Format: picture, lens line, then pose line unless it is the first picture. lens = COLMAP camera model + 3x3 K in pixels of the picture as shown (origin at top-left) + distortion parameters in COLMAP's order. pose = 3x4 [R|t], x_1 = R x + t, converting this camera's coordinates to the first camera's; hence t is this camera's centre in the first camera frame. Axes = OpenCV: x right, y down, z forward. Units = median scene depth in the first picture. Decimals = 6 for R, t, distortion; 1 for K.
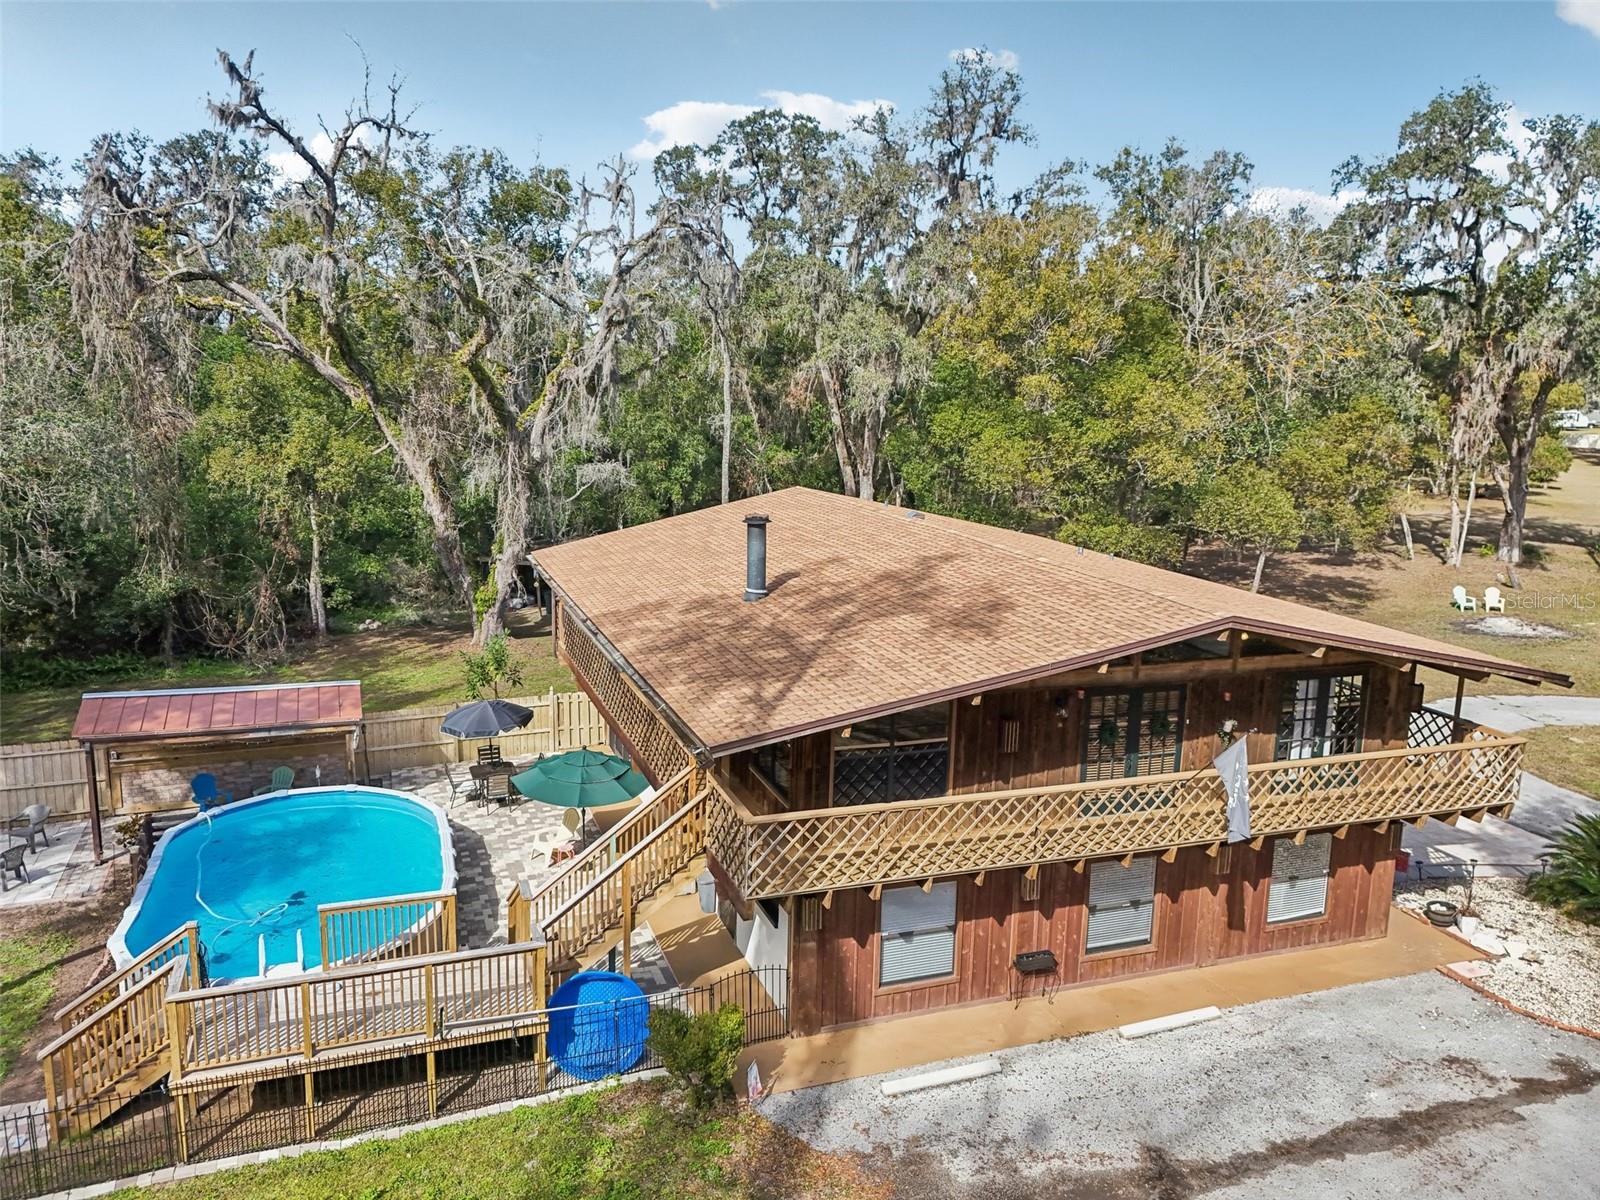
lens RADIAL K [[1193.6, 0, 797.2], [0, 1193.6, 594.0], [0, 0, 1]] dist [0.031391, -0.008418]
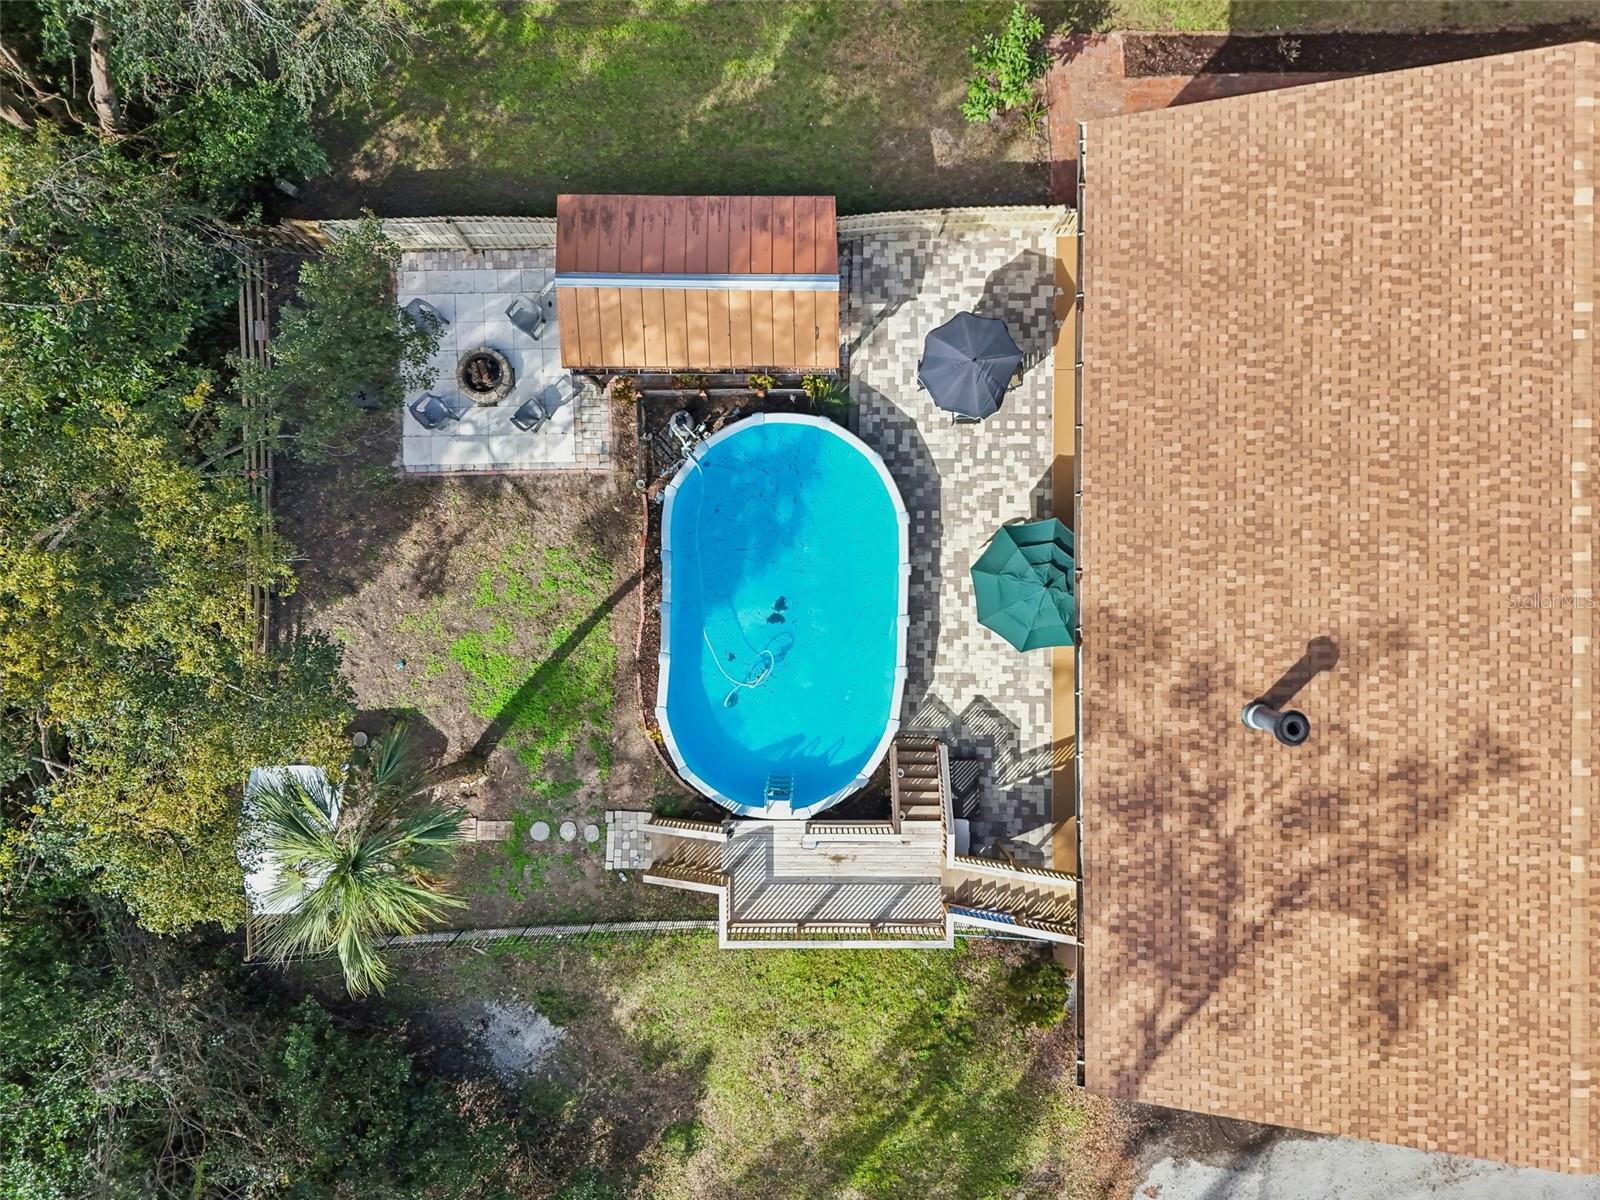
lens RADIAL K [[1161.5, 0, 801.3], [0, 1161.5, 587.9], [0, 0, 1]] dist [0.017820, -0.004951]
pose [[0.939256, 0.342466, -0.022704, -0.300940], [-0.046274, 0.191903, 0.980322, -0.698930], [0.340084, -0.919723, 0.196093, 0.639378]]
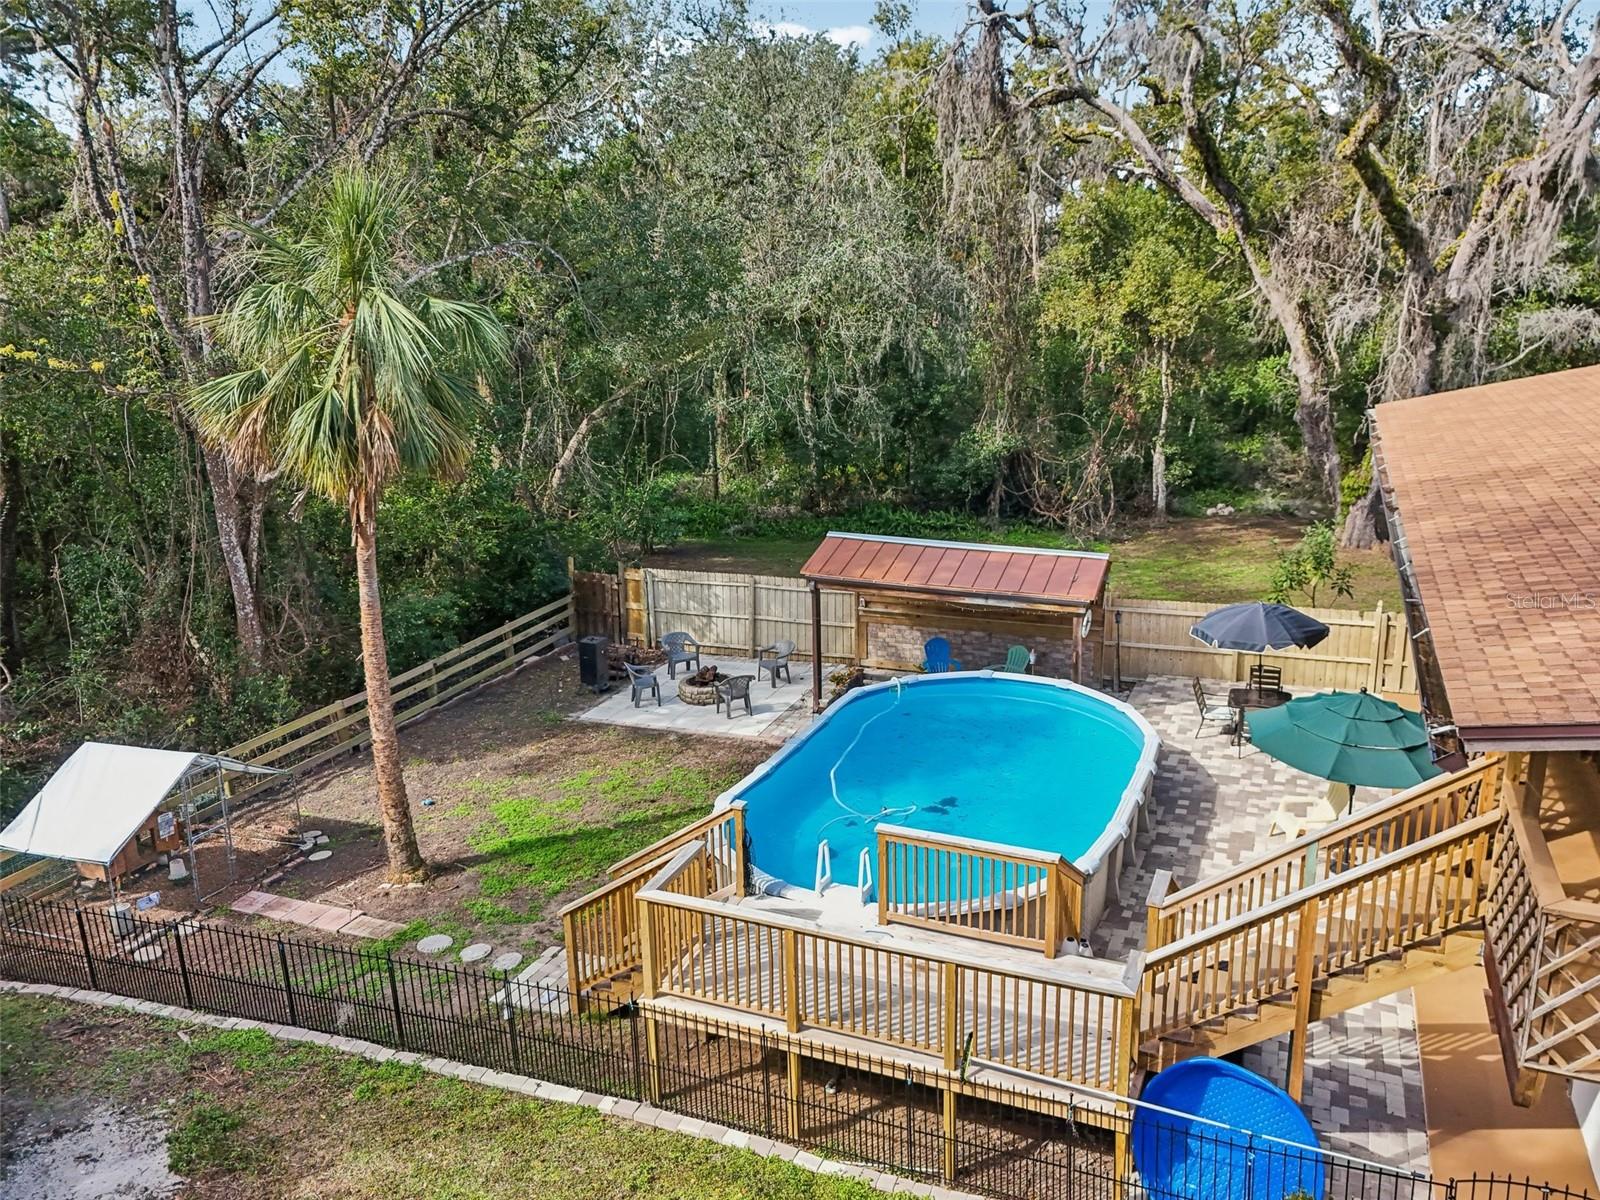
lens RADIAL K [[1220.6, 0, 807.8], [0, 1220.6, 599.9], [0, 0, 1]] dist [0.056979, -0.048360]
pose [[0.737950, 0.143176, -0.659493, 0.025709], [-0.089382, 0.989362, 0.114775, 0.027128], [0.668910, -0.025751, 0.742897, 0.269375]]
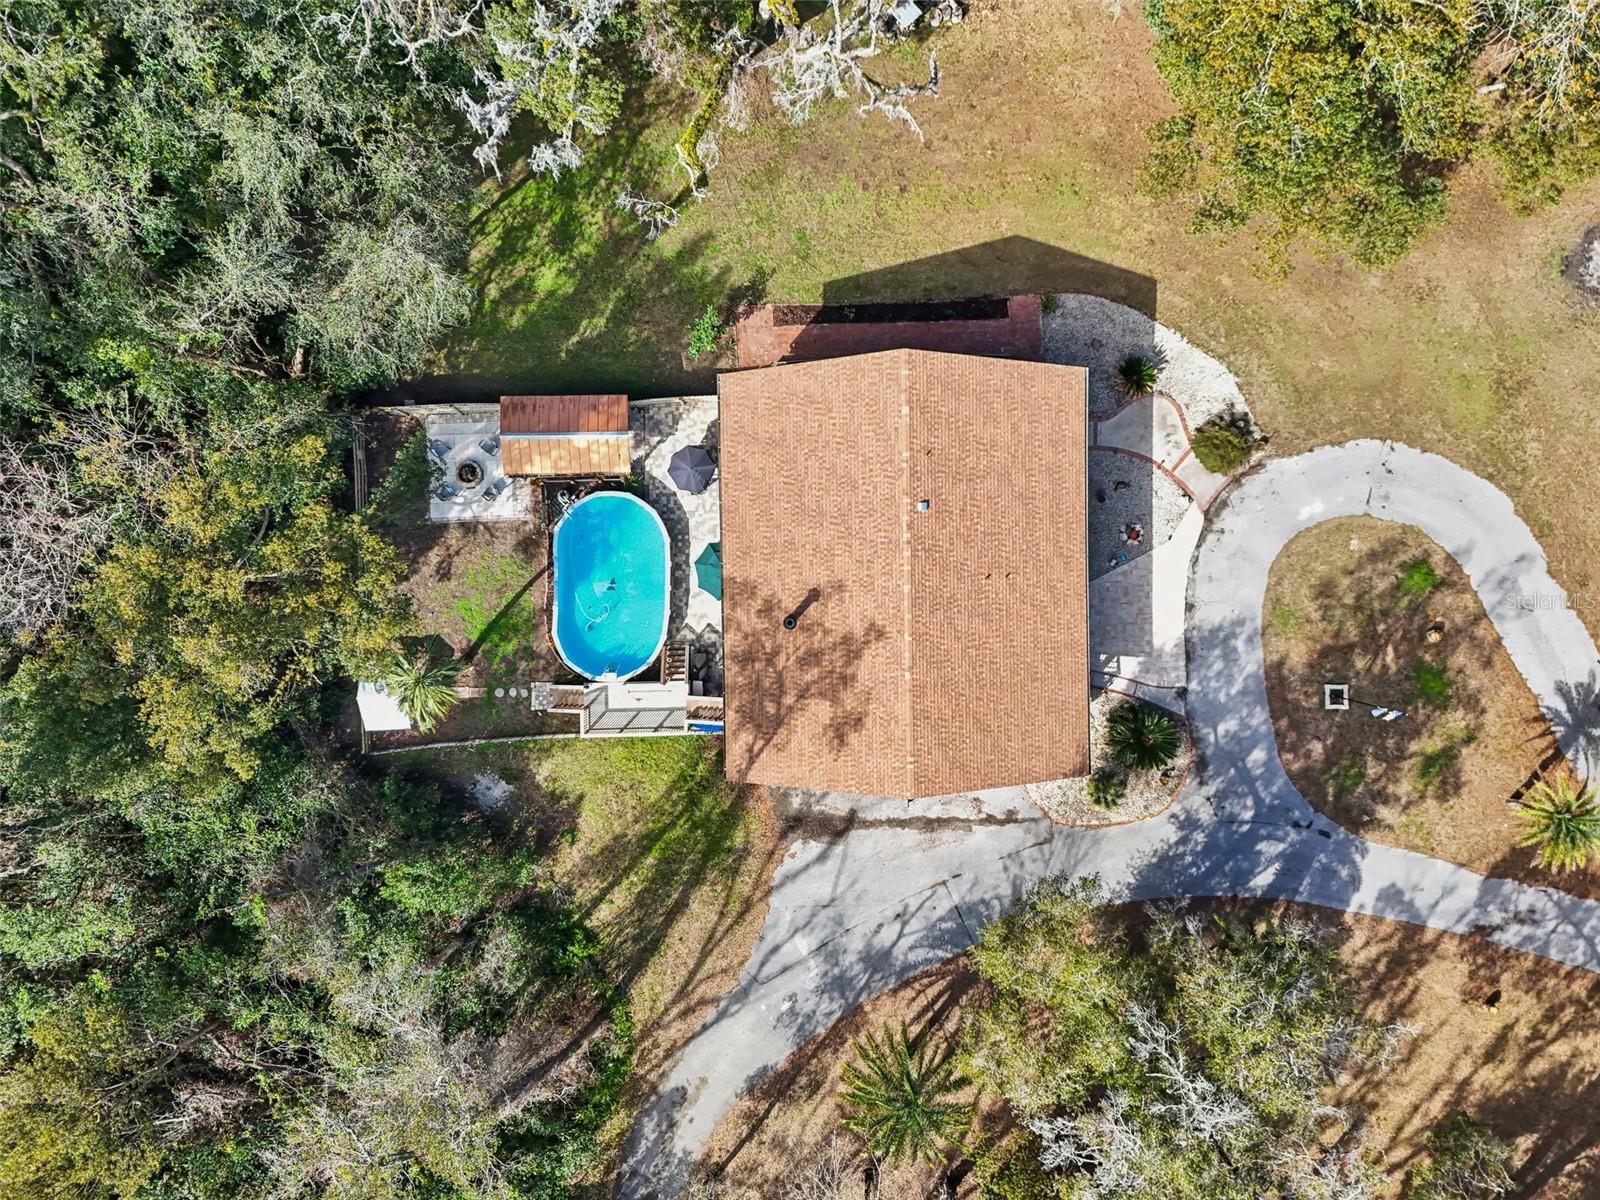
lens RADIAL K [[1193.6, 0, 797.2], [0, 1193.6, 594.0], [0, 0, 1]] dist [0.031391, -0.008418]
pose [[0.945273, 0.325807, -0.017568, -0.000109], [-0.046778, 0.188613, 0.980937, -1.752564], [0.322910, -0.926431, 0.193531, 0.497719]]
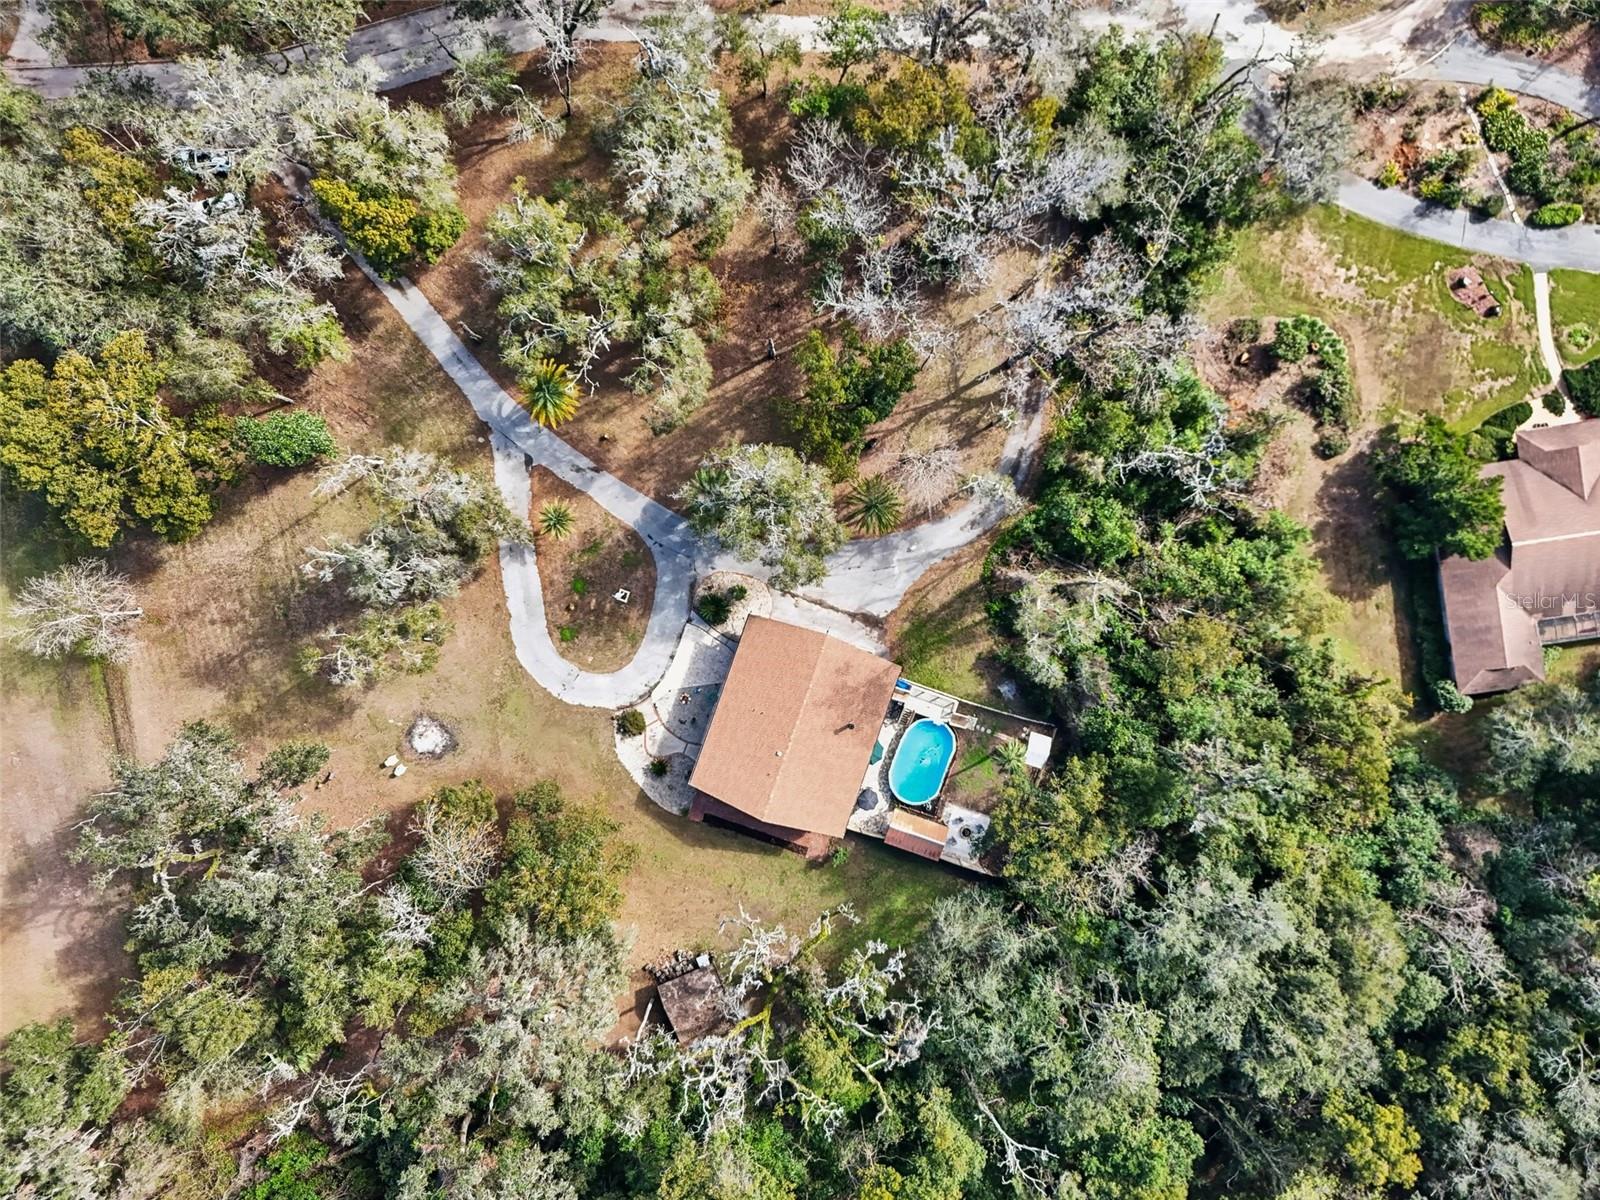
lens RADIAL K [[1161.5, 0, 801.3], [0, 1161.5, 587.9], [0, 0, 1]] dist [0.017820, -0.004951]
pose [[-0.770711, -0.636096, -0.037244, 0.541138], [0.102004, -0.180866, 0.978204, -3.759852], [-0.628968, 0.750113, 0.204279, -0.237442]]
